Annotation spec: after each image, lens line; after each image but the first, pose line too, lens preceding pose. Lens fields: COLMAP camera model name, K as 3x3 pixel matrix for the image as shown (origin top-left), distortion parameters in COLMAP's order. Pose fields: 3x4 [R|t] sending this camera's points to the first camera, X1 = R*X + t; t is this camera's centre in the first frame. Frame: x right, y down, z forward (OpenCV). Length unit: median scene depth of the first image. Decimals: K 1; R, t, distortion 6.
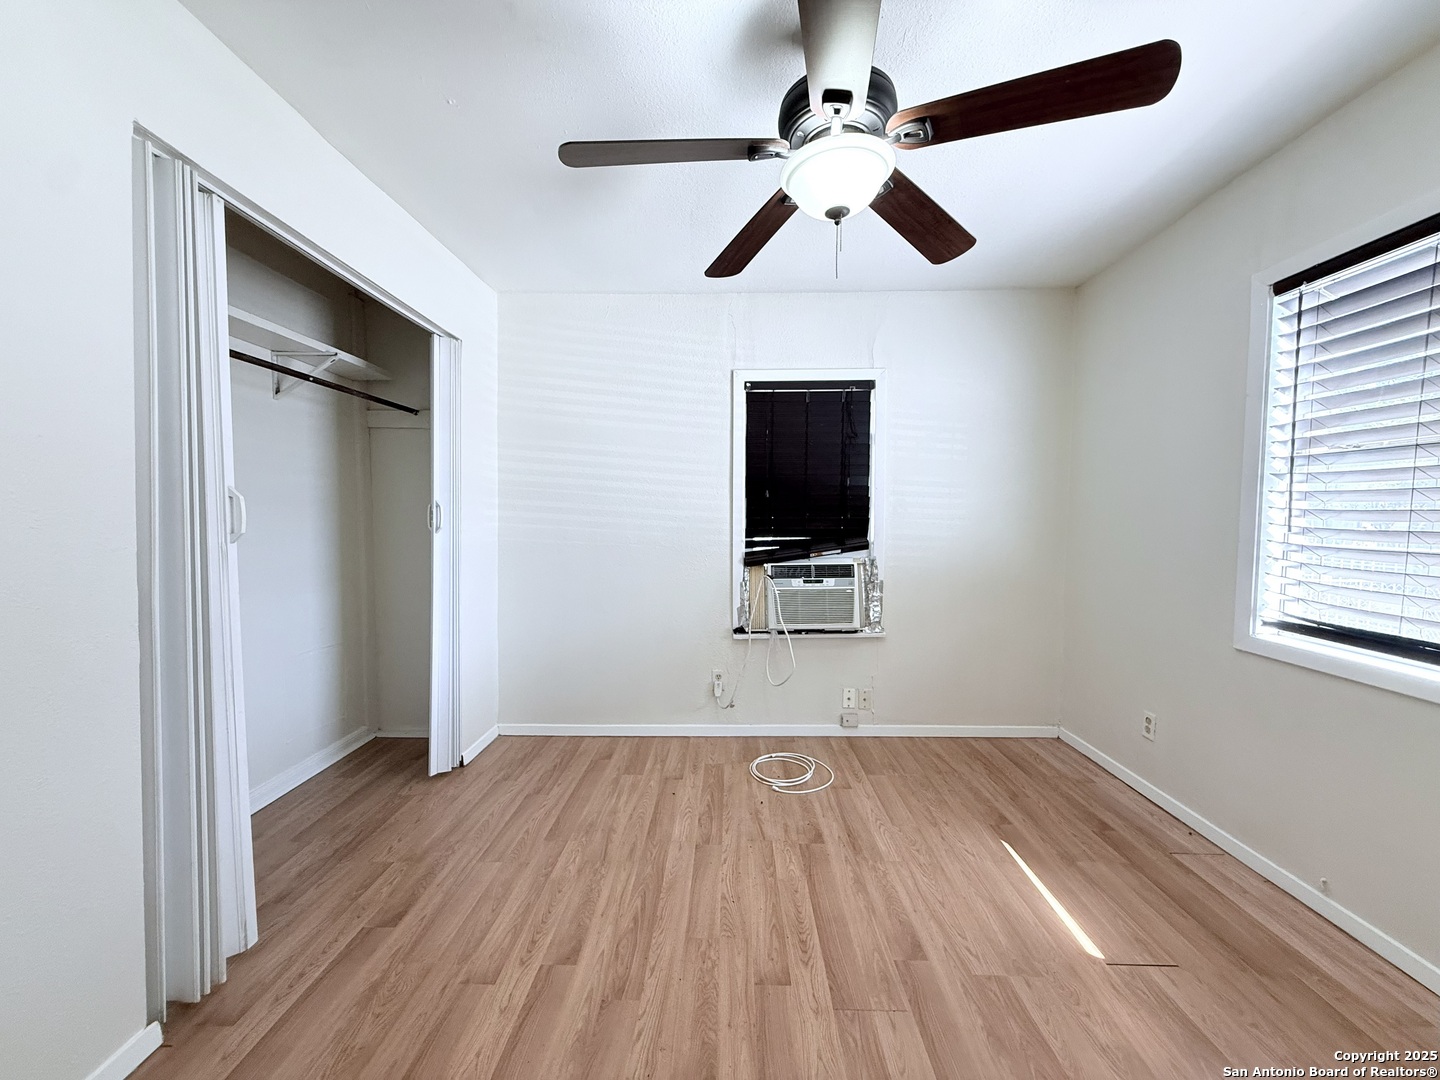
lens RADIAL K [[573.9, 0, 719.2], [0, 573.9, 534.7], [0, 0, 1]] dist [-0.001530, 0.000845]
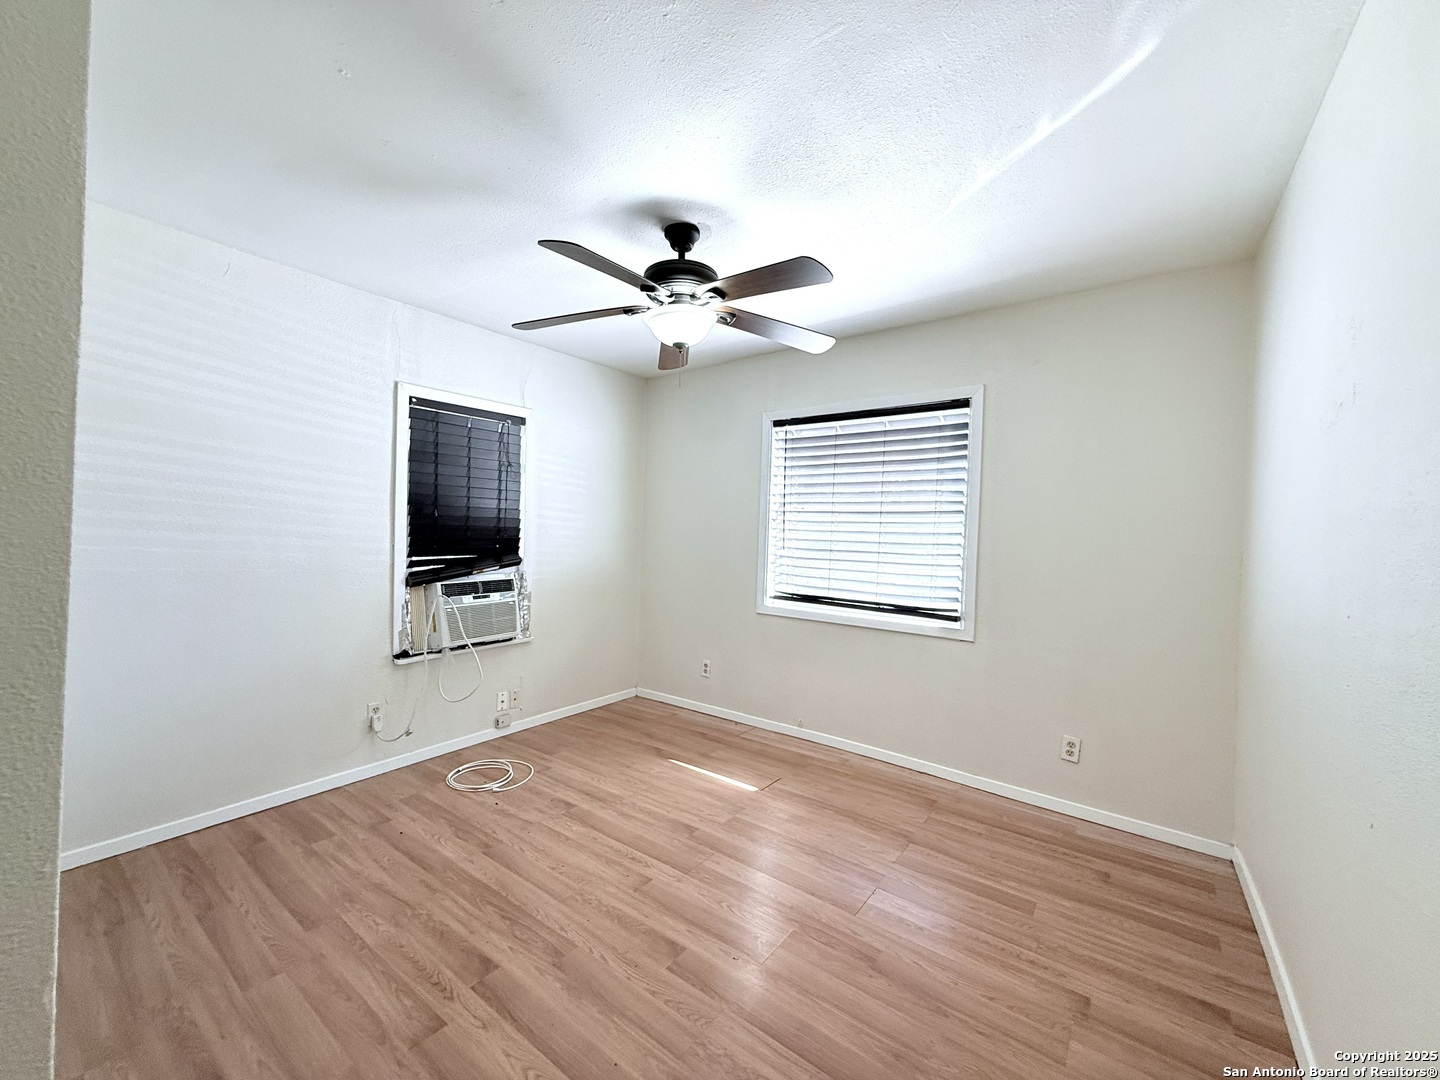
lens RADIAL K [[573.9, 0, 716.1], [0, 573.9, 526.8], [0, 0, 1]] dist [-0.001530, 0.000845]
pose [[0.585399, 0.019975, 0.810499, -0.644408], [0.005404, 0.999578, -0.028538, -0.022956], [-0.810727, 0.021086, 0.585044, 0.027138]]
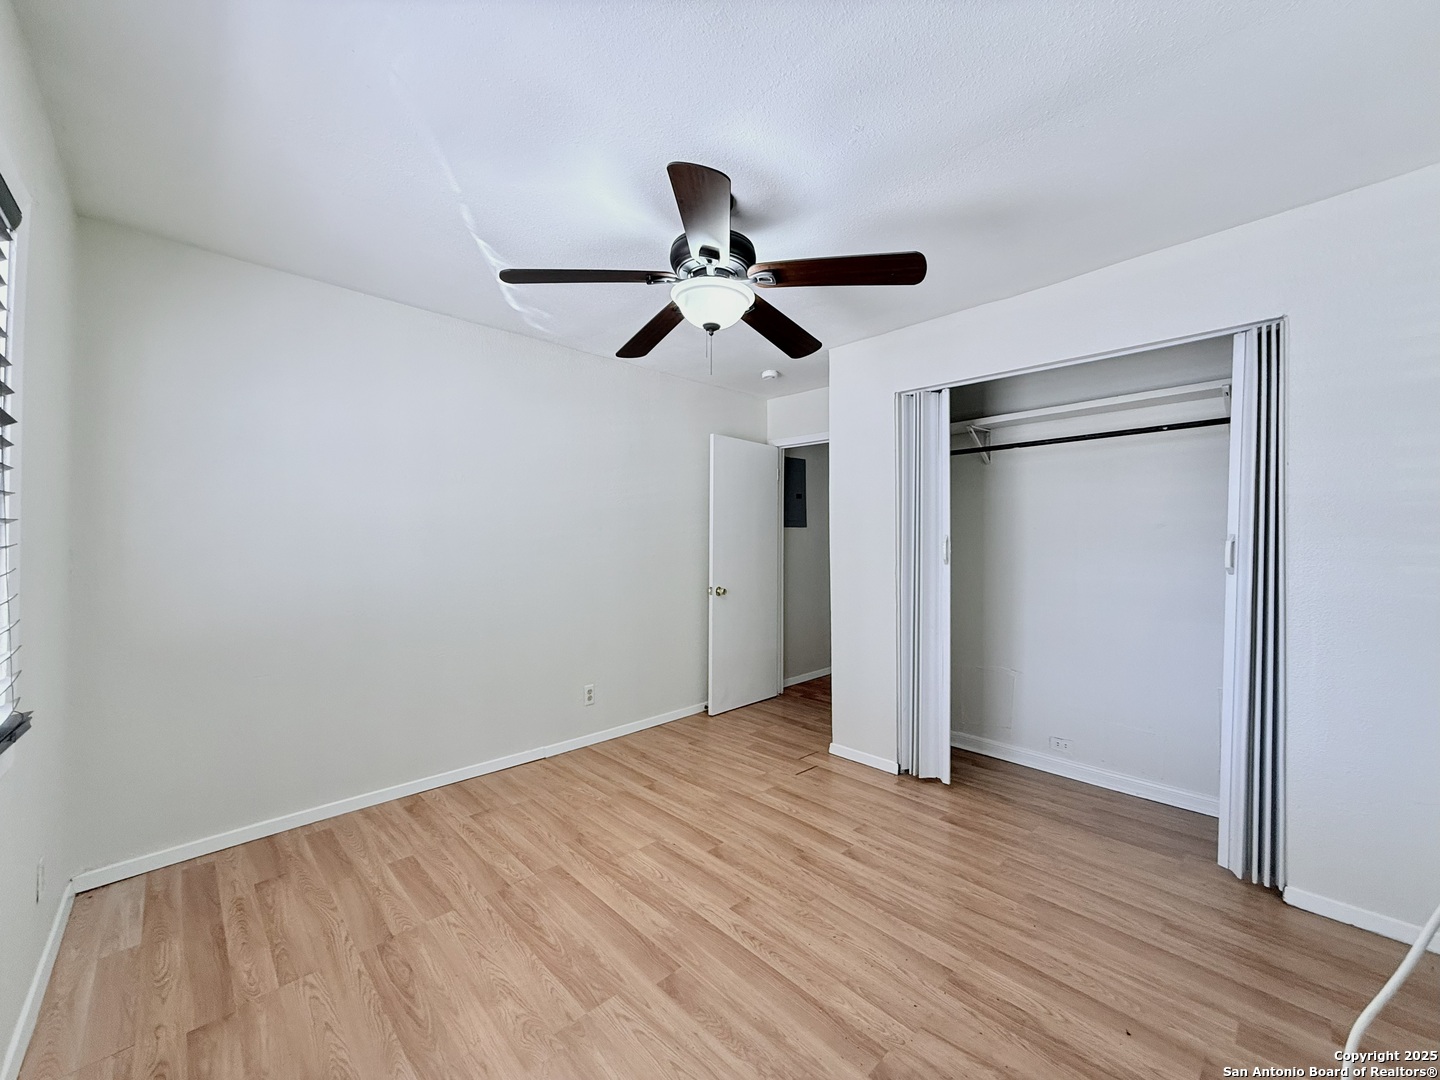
lens RADIAL K [[573.9, 0, 713.1], [0, 573.9, 545.2], [0, 0, 1]] dist [-0.001530, 0.000845]
pose [[-0.714216, 0.000266, -0.699926, 0.737299], [-0.026565, 0.999269, 0.027486, -0.055415], [0.699421, 0.038225, -0.713687, 1.294037]]
